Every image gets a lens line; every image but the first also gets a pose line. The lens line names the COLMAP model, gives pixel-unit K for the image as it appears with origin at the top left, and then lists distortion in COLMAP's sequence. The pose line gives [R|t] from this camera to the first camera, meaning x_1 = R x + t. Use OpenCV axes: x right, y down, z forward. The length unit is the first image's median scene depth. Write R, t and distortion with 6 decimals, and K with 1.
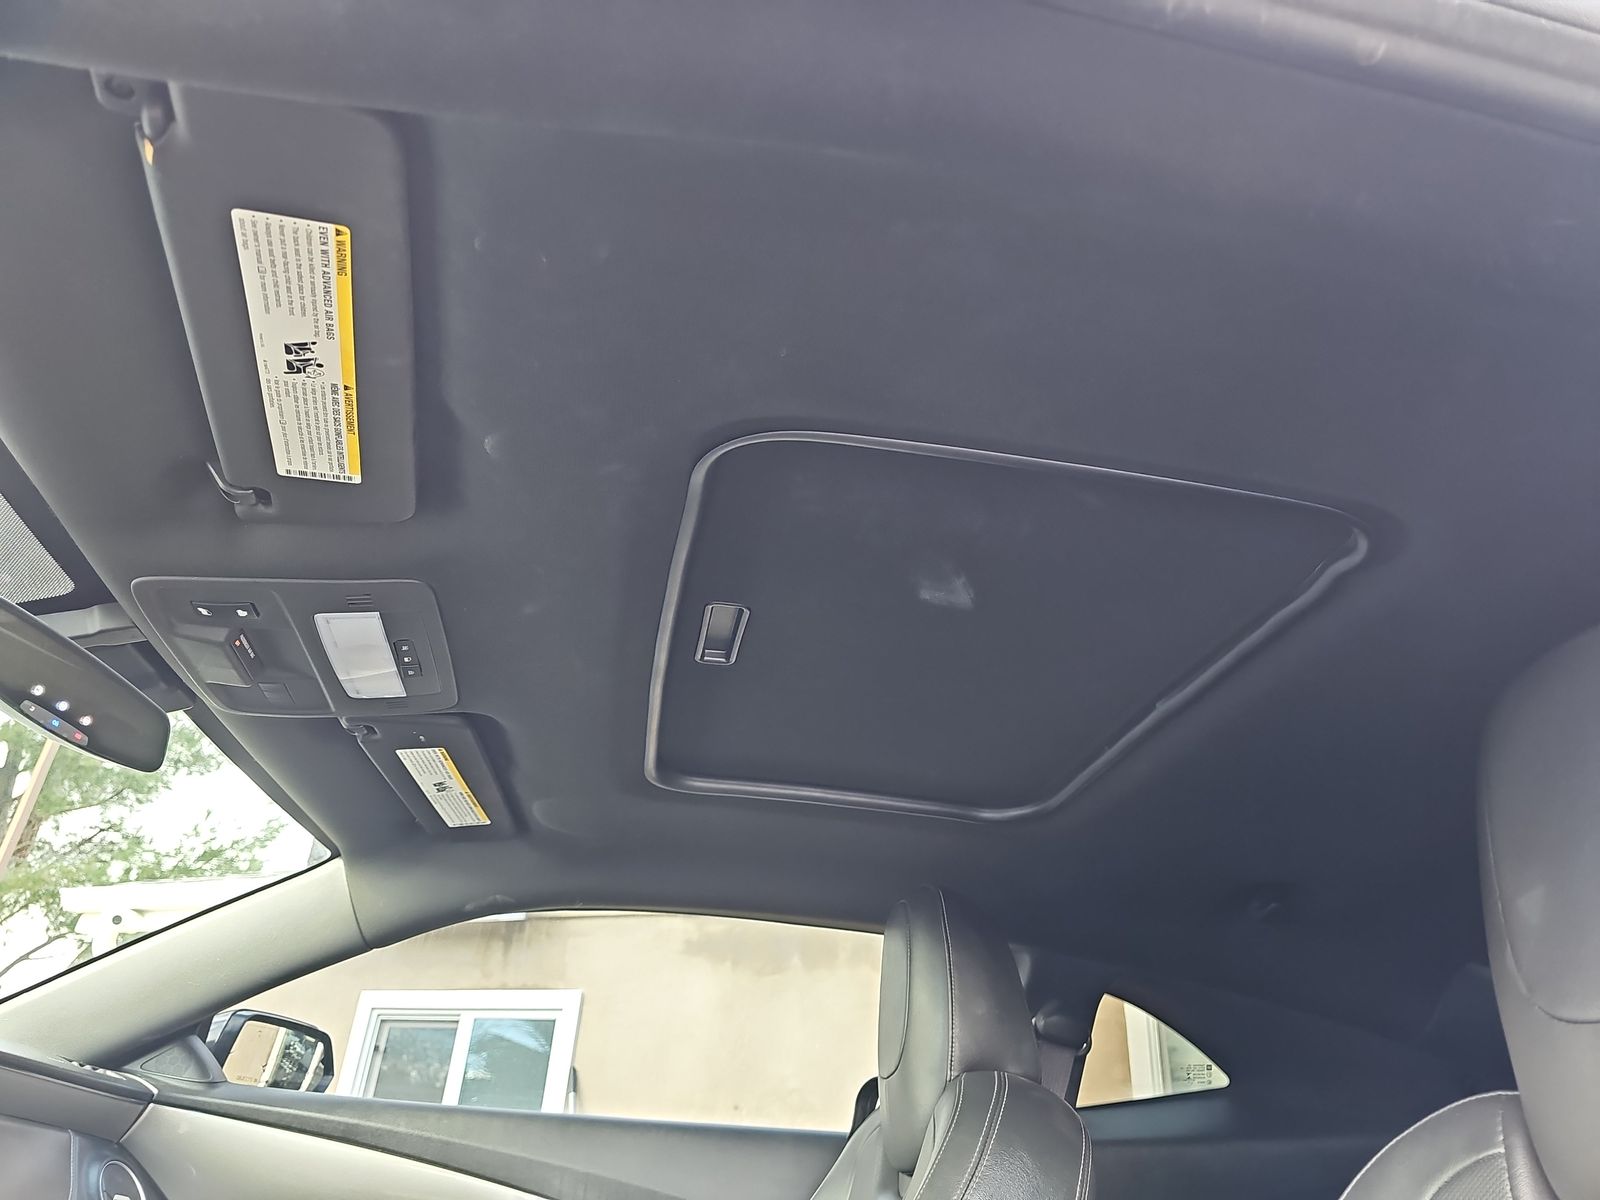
lens RADIAL K [[1048.5, 0, 812.3], [0, 1048.5, 603.1], [0, 0, 1]] dist [0.043546, -0.039699]
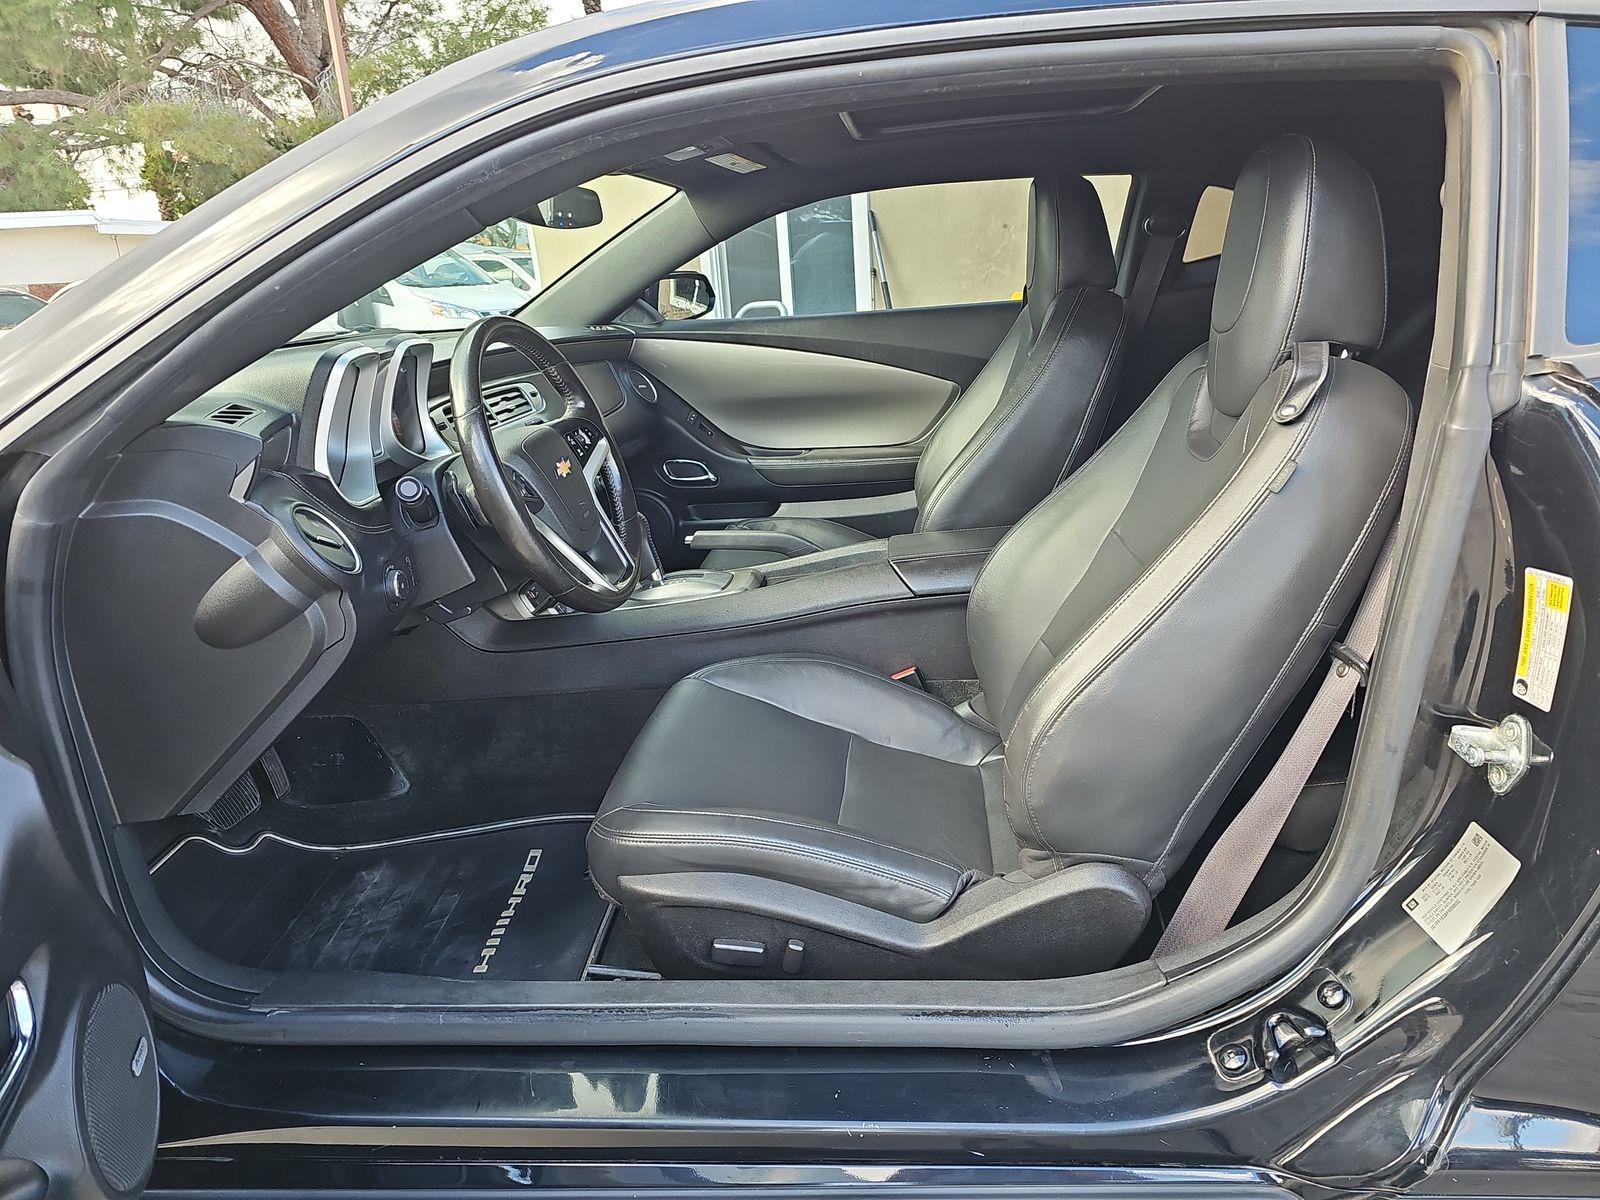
lens RADIAL K [[1071.8, 0, 789.4], [0, 1071.8, 583.8], [0, 0, 1]] dist [0.067089, -0.056820]
pose [[0.946471, -0.038414, -0.320494, 0.203111], [0.258881, 0.683396, 0.682606, -0.422920], [0.192803, -0.729037, 0.656759, -0.462727]]
